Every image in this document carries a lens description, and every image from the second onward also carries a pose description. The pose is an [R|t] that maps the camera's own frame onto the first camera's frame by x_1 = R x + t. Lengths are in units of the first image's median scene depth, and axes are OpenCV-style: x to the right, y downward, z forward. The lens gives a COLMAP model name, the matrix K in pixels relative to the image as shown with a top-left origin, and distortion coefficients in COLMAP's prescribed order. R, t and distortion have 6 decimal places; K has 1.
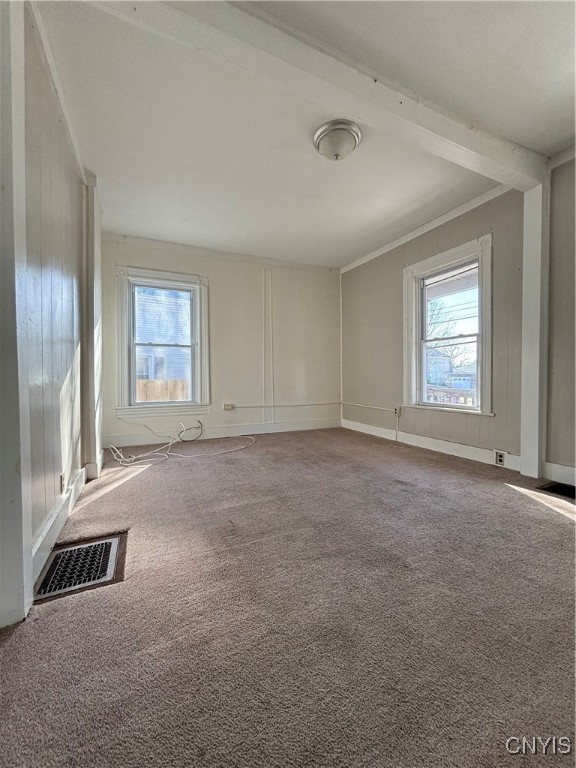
lens RADIAL K [[310.8, 0, 288.0], [0, 310.8, 384.0], [0, 0, 1]] dist [0.001450, -0.000080]
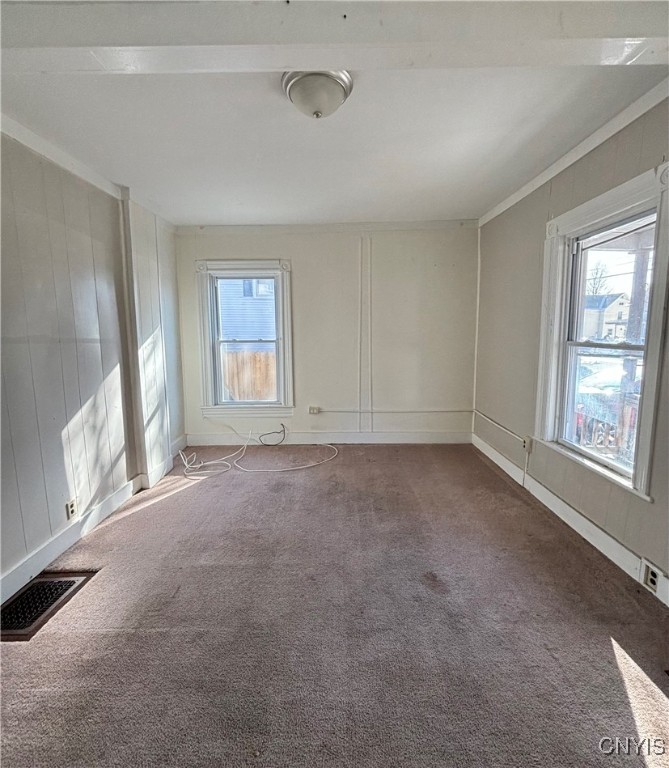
lens RADIAL K [[360.4, 0, 334.3], [0, 360.4, 379.0], [0, 0, 1]] dist [0.001493, 0.000262]
pose [[0.900243, 0.053454, -0.432094, 0.328947], [-0.003139, 0.993206, 0.116328, -0.150454], [0.435376, -0.103367, 0.894295, 0.152785]]
